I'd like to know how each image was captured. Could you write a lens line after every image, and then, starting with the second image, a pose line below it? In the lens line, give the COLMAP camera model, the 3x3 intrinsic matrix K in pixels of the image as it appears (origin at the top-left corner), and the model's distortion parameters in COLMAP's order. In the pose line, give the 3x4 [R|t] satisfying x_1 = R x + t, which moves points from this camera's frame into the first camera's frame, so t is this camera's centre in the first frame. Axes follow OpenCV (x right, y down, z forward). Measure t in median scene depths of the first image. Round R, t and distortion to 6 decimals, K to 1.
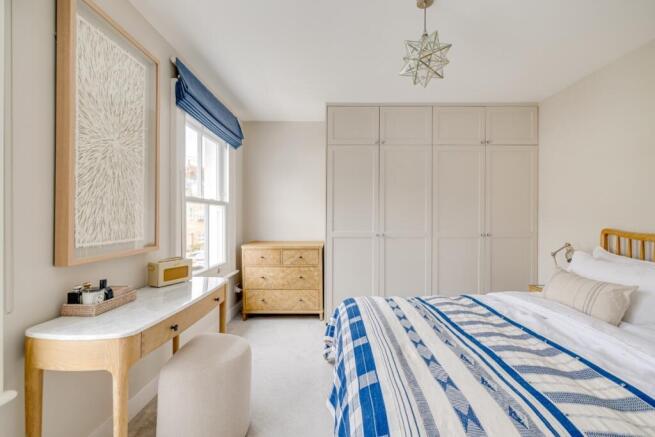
lens RADIAL K [[276.4, 0, 328.4], [0, 276.4, 216.1], [0, 0, 1]] dist [0.001033, -0.000773]
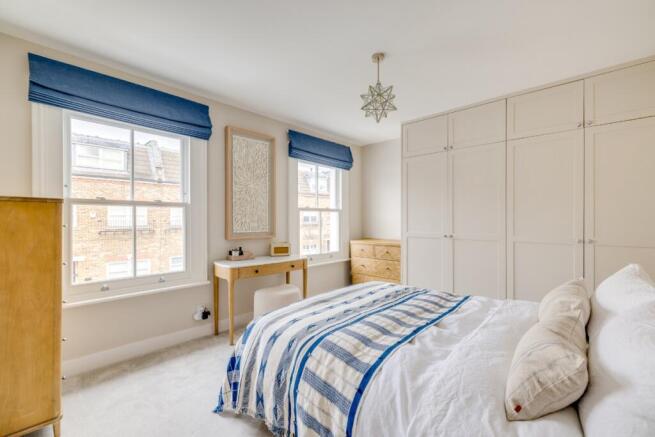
lens RADIAL K [[272.9, 0, 328.0], [0, 272.9, 218.4], [0, 0, 1]] dist [-0.000625, -0.000084]
pose [[0.729658, -0.006590, -0.683781, 0.565084], [0.005063, 0.999978, -0.004235, 0.002141], [0.683794, -0.000372, 0.729675, -0.069906]]
